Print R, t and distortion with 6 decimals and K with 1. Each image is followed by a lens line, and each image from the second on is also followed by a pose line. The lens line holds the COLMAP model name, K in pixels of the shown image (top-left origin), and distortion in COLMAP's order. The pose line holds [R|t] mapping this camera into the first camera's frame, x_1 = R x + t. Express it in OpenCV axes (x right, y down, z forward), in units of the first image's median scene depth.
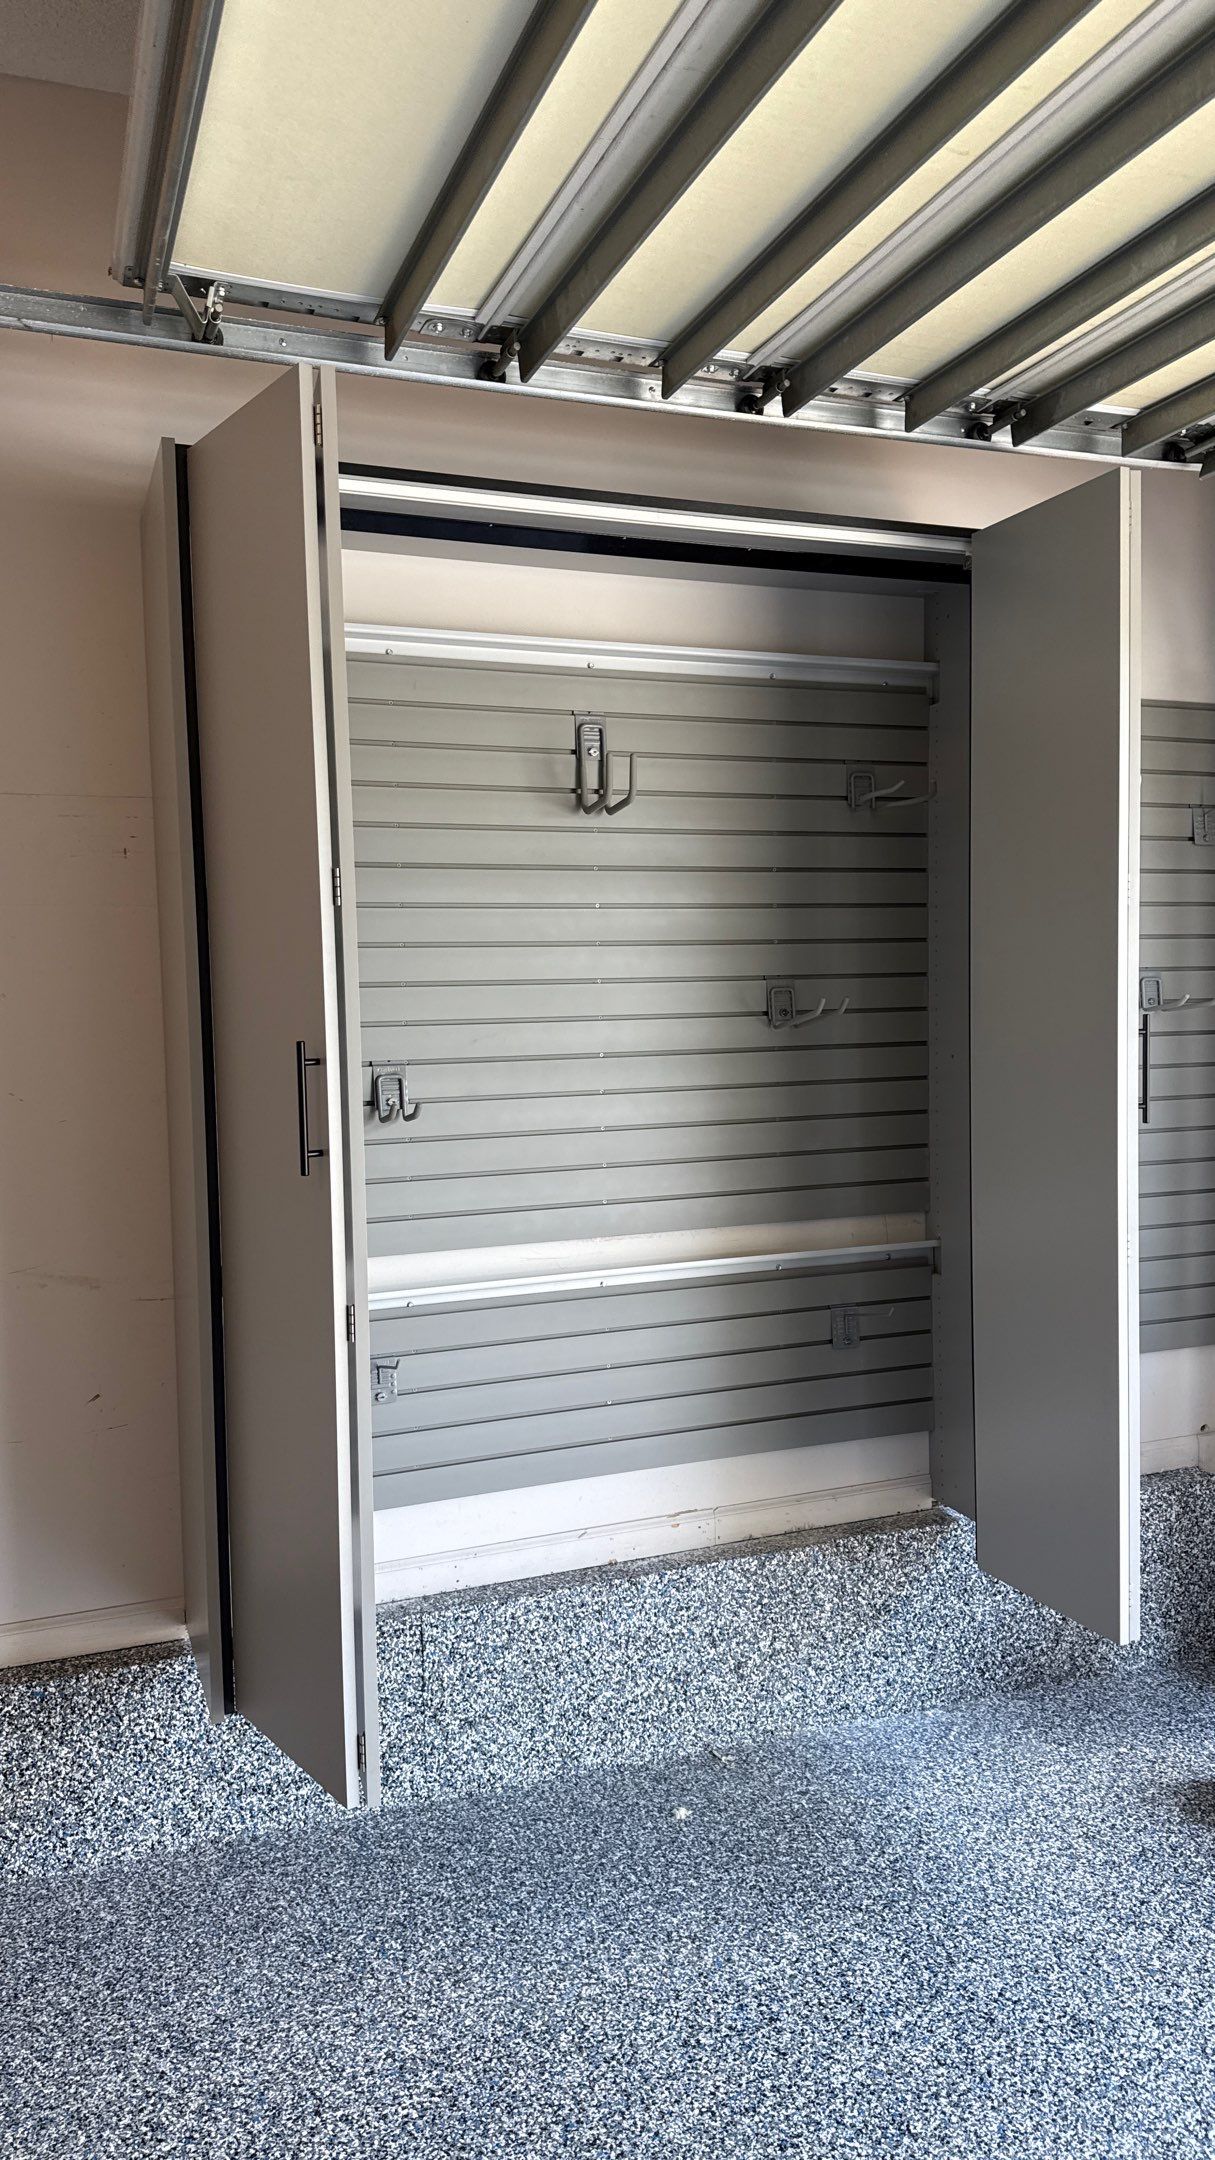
lens RADIAL K [[1529.6, 0, 614.6], [0, 1529.6, 1083.3], [0, 0, 1]] dist [0.044835, -0.065869]
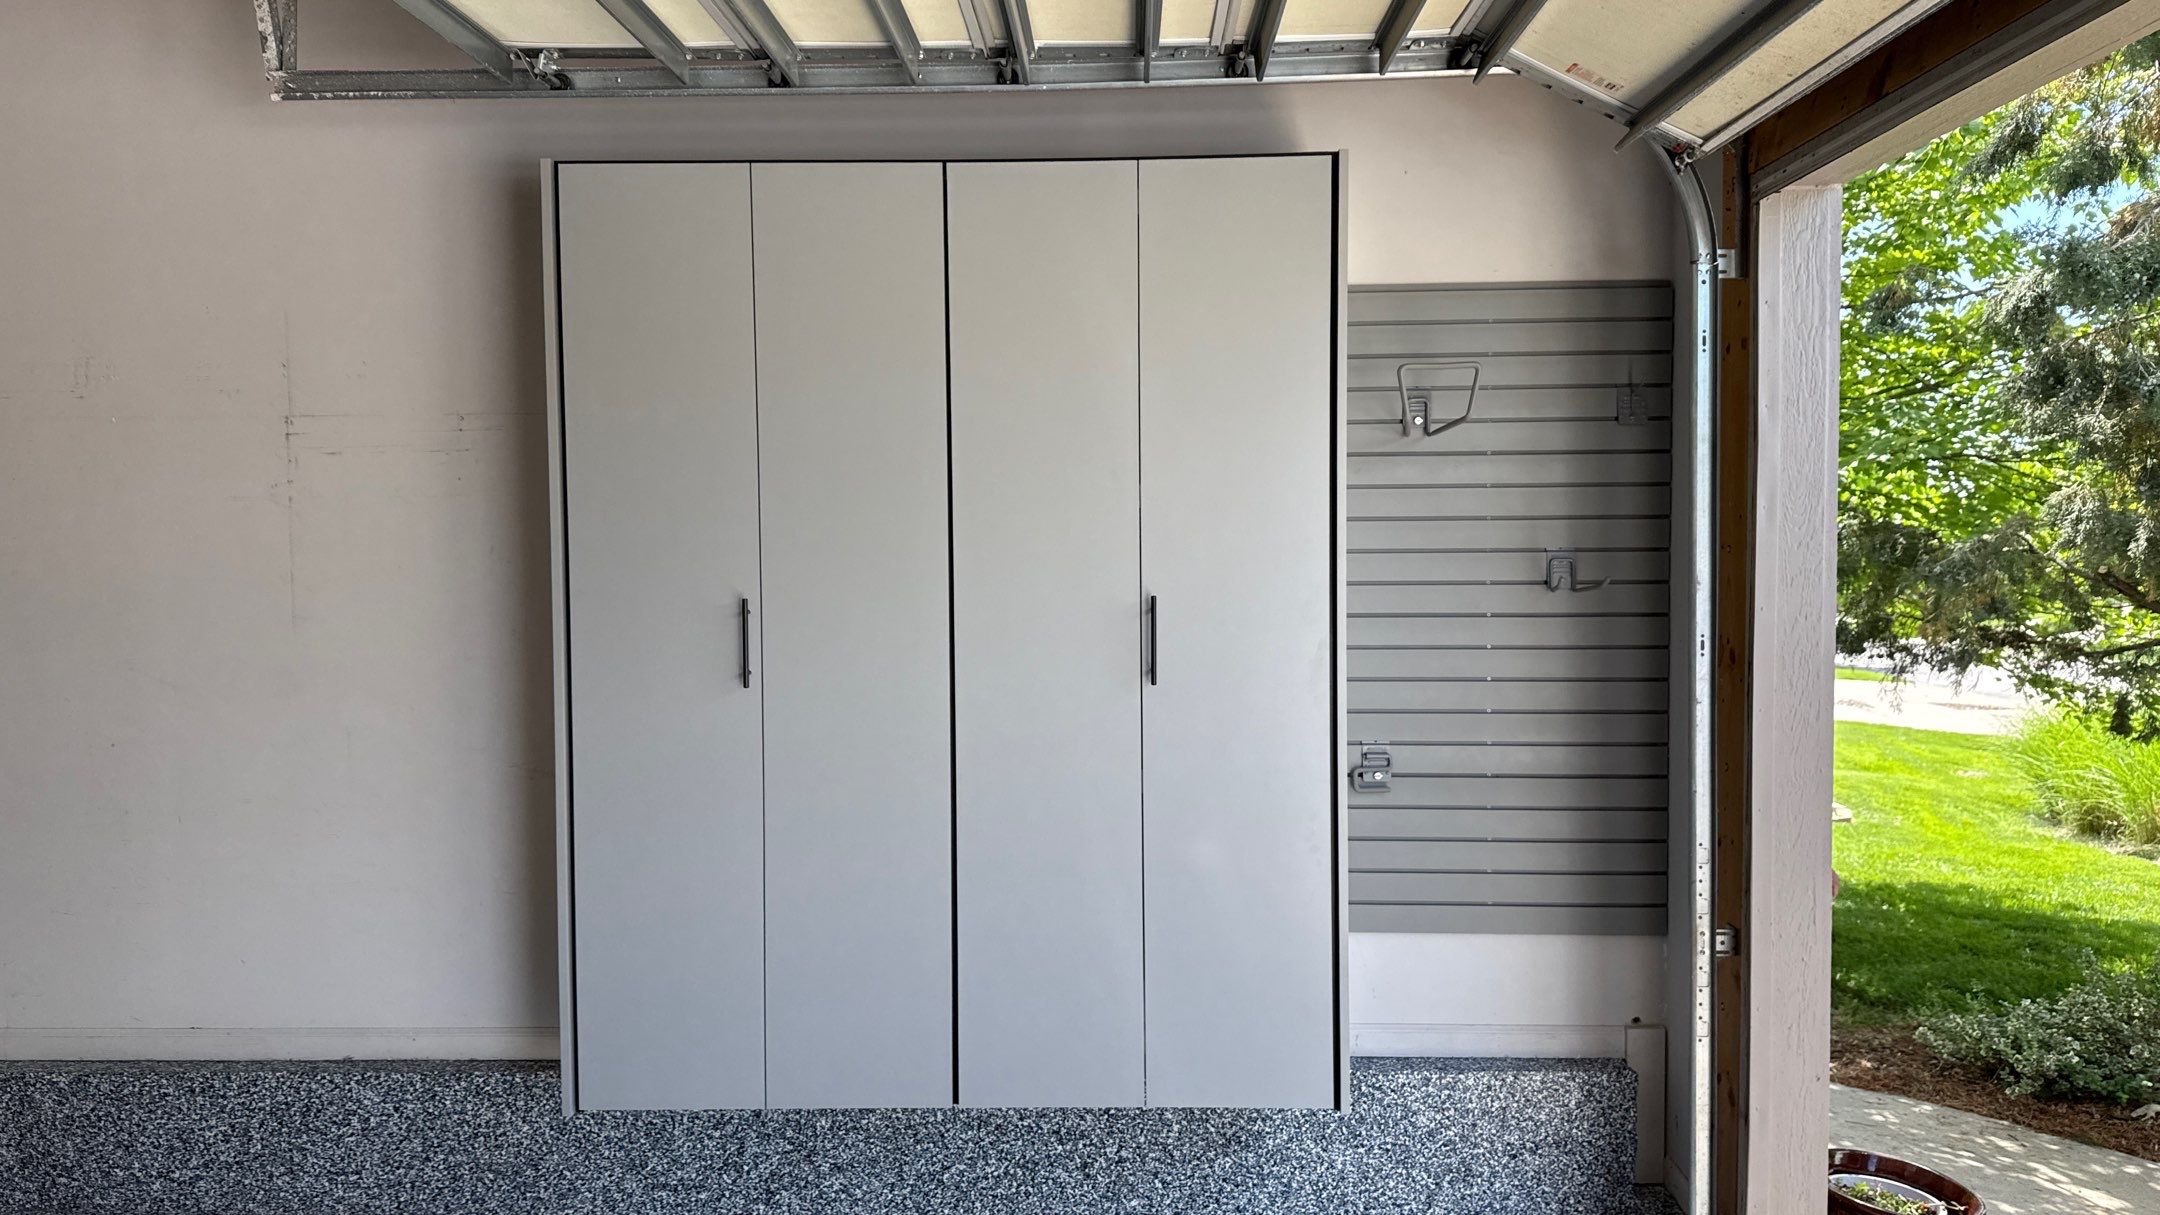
lens RADIAL K [[1529.6, 0, 1091.4], [0, 1529.6, 594.3], [0, 0, 1]] dist [0.044835, -0.065869]
pose [[0.922685, 0.029534, -0.384423, 0.529780], [-0.035664, 0.999325, -0.008826, -0.030319], [0.383902, 0.021854, 0.923115, -0.047694]]
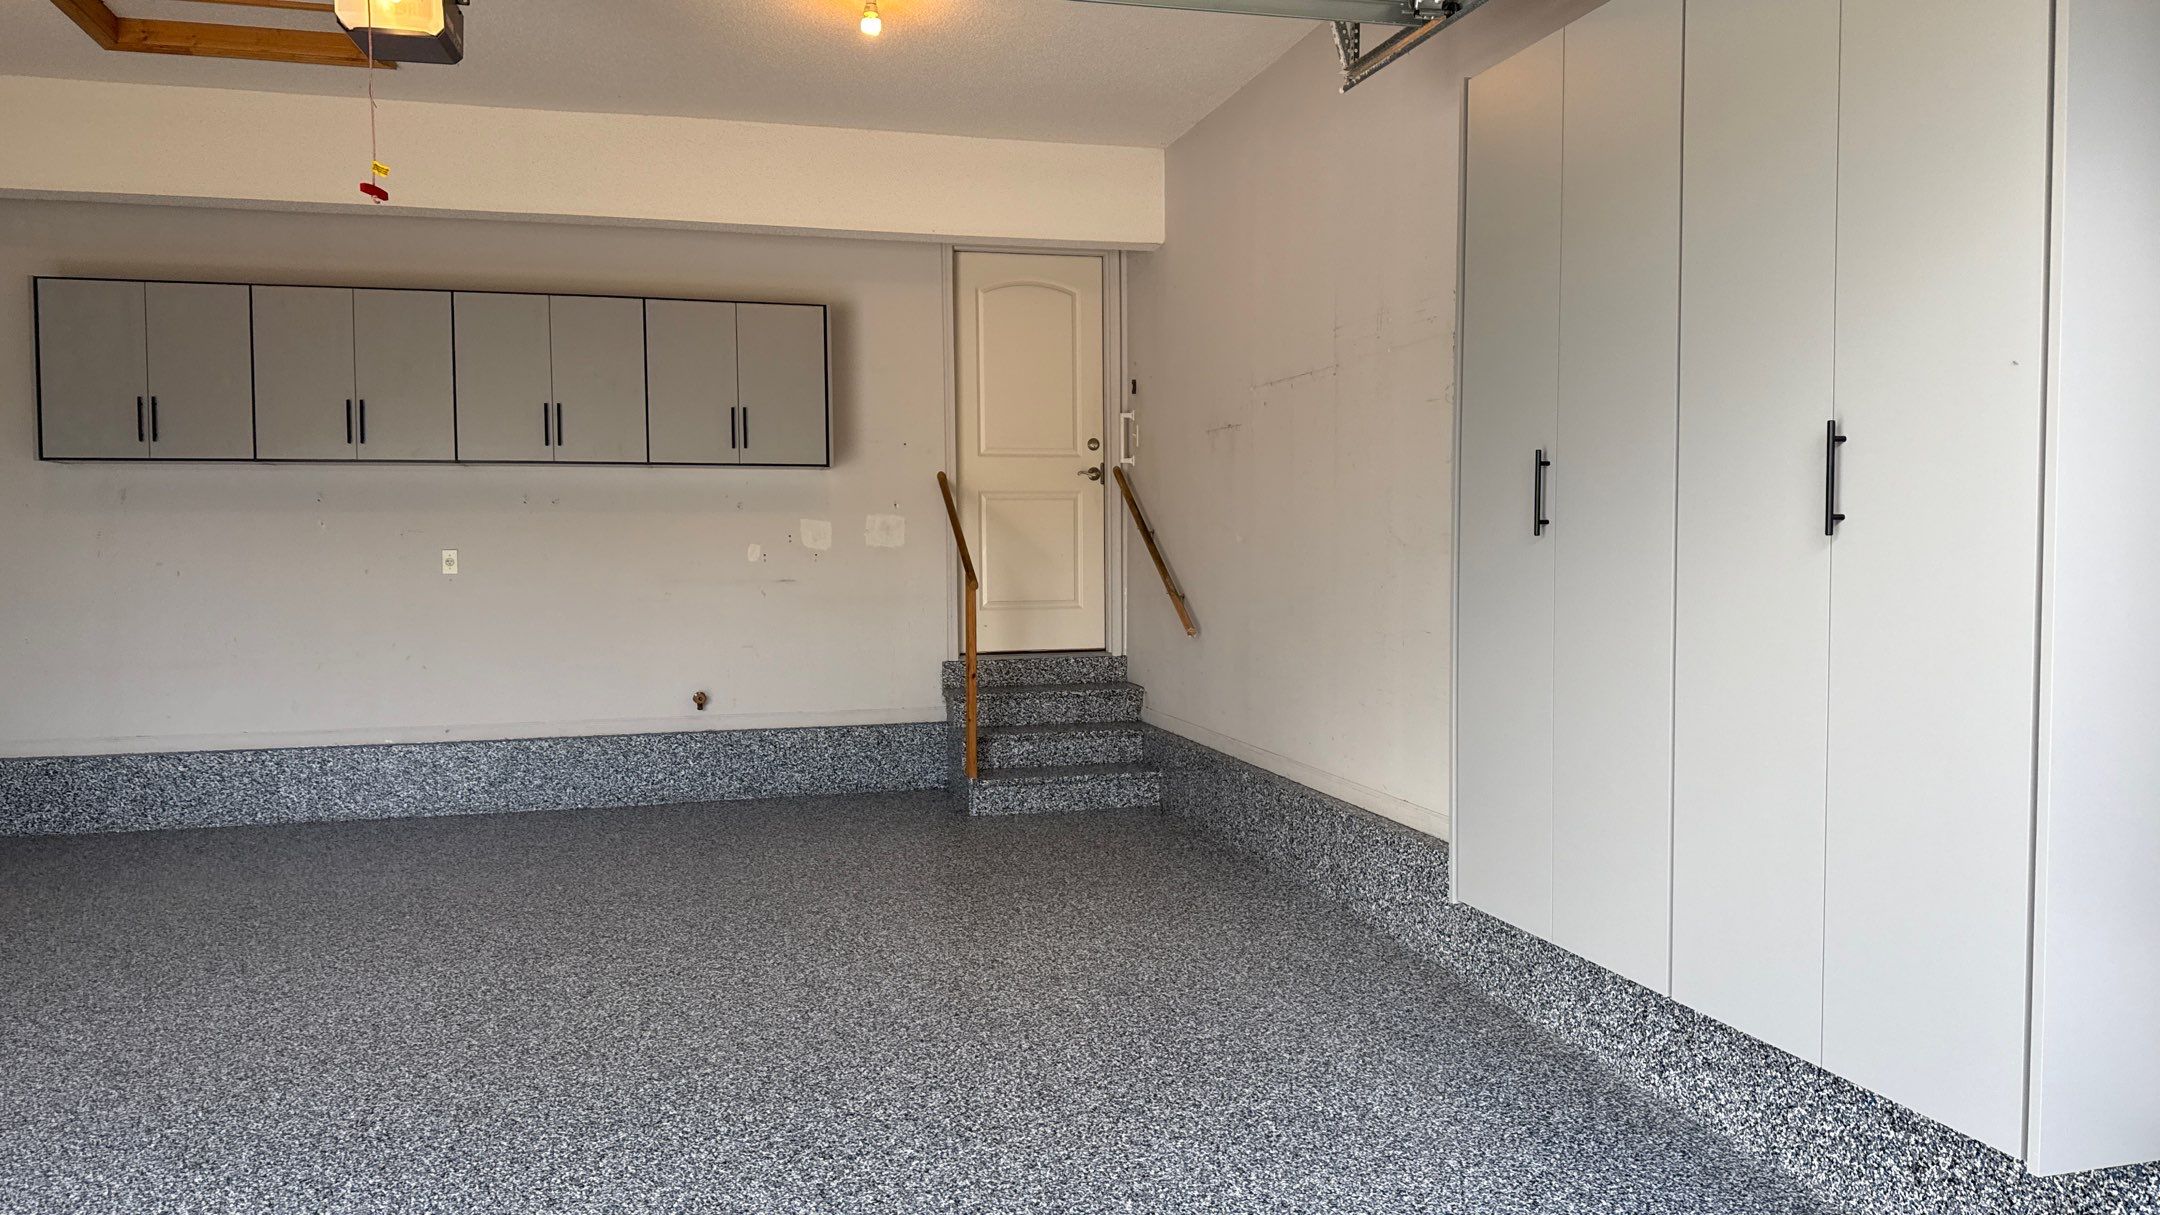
lens RADIAL K [[1510.6, 0, 1067.7], [0, 1510.6, 598.4], [0, 0, 1]] dist [0.093363, -0.132856]
pose [[-0.112736, 0.065316, -0.991476, 1.039500], [-0.058921, 0.995642, 0.072290, 0.018247], [0.991877, 0.066568, -0.108396, 0.617838]]
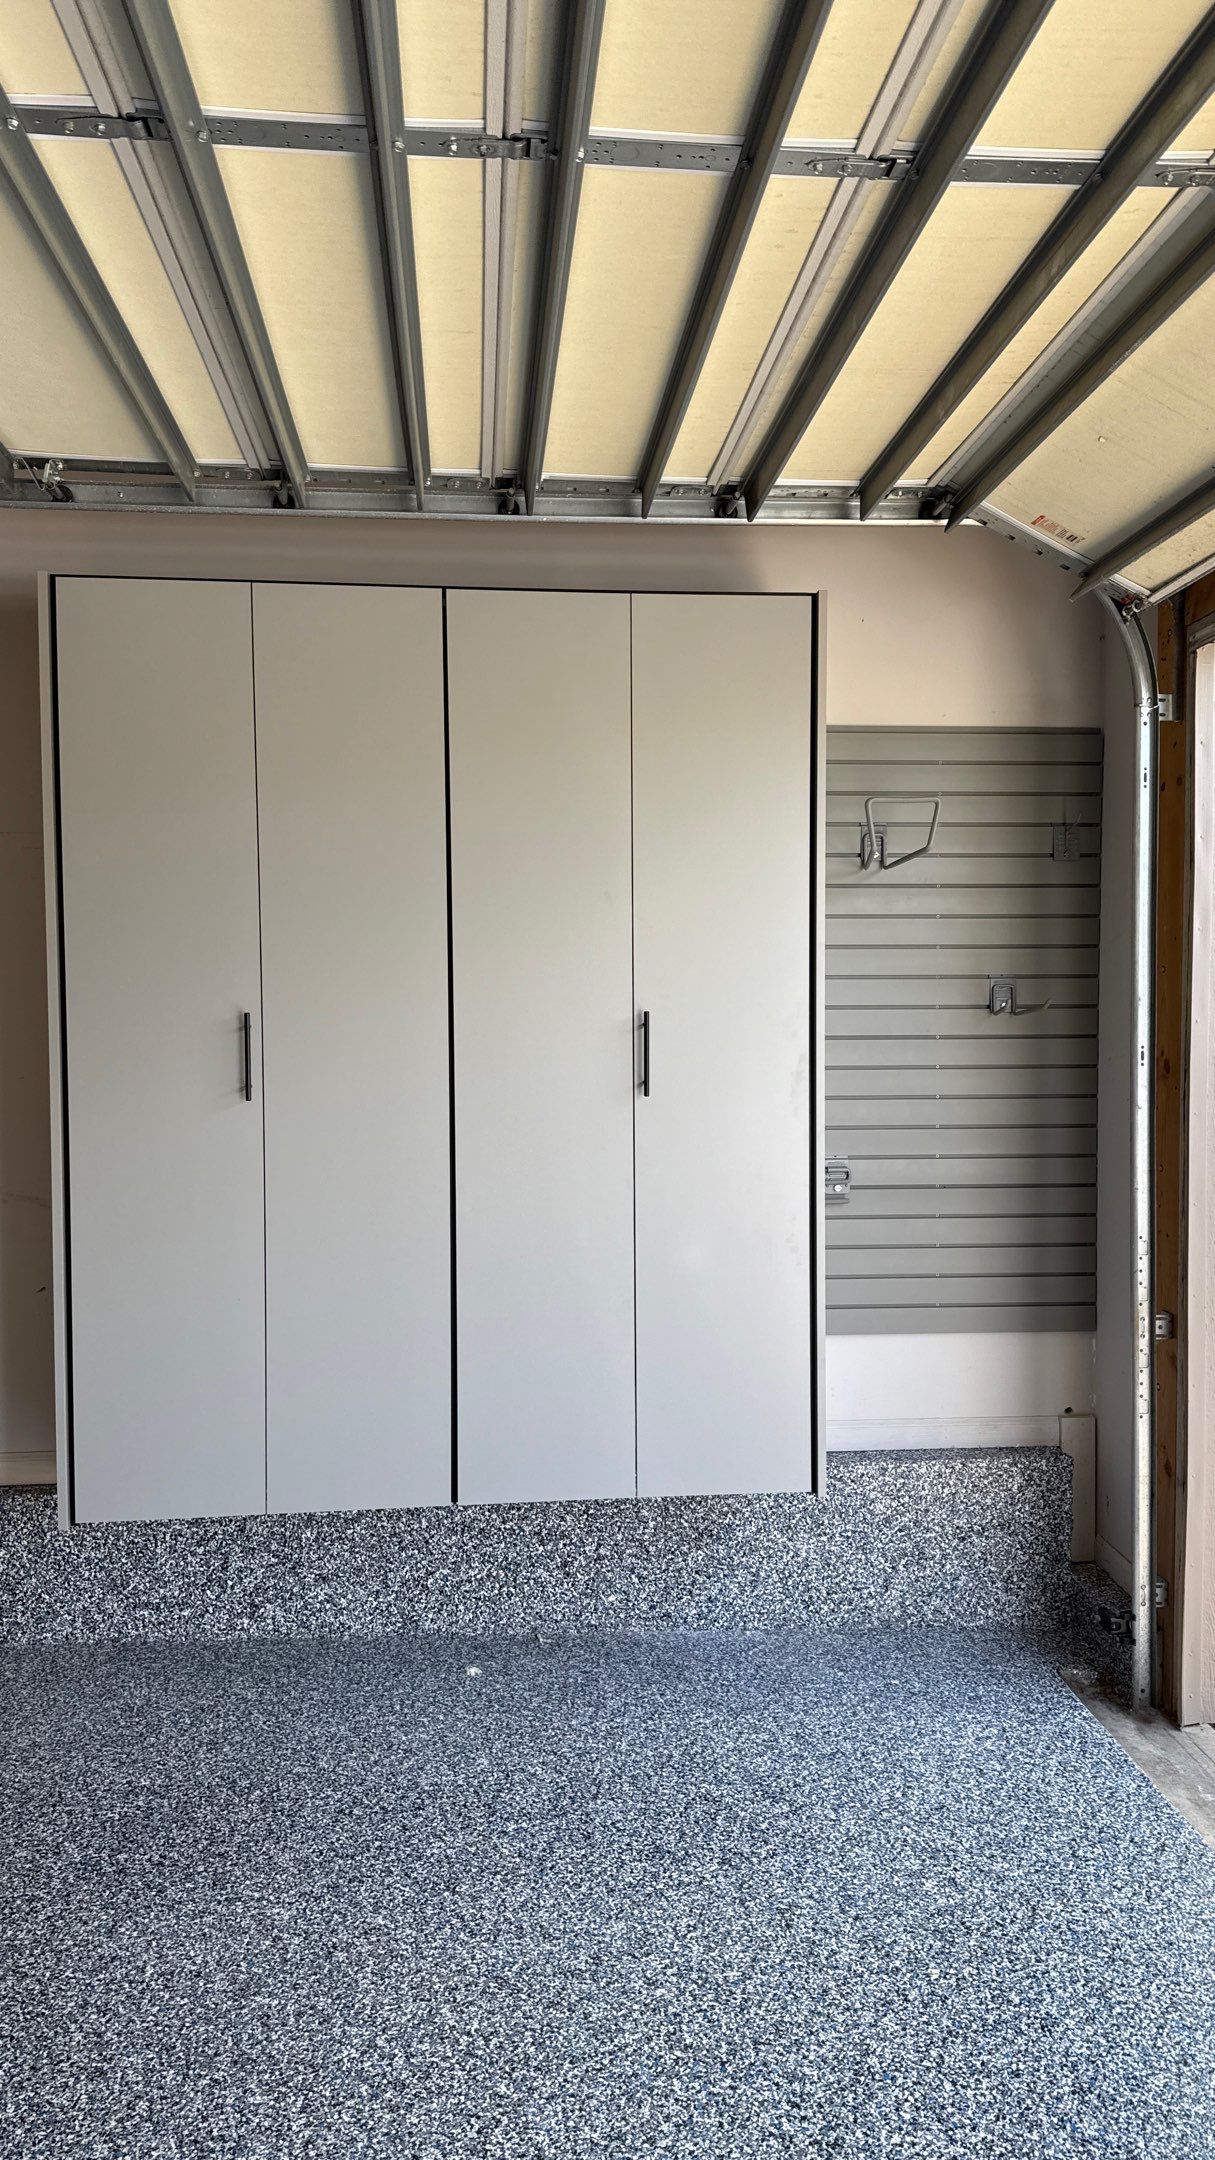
lens RADIAL K [[1529.6, 0, 621.5], [0, 1529.6, 1078.6], [0, 0, 1]] dist [0.044835, -0.065869]
pose [[0.964084, 0.027698, -0.264148, 0.441393], [-0.031296, 0.999466, -0.009425, 0.019491], [0.263745, 0.017353, 0.964436, -0.128535]]
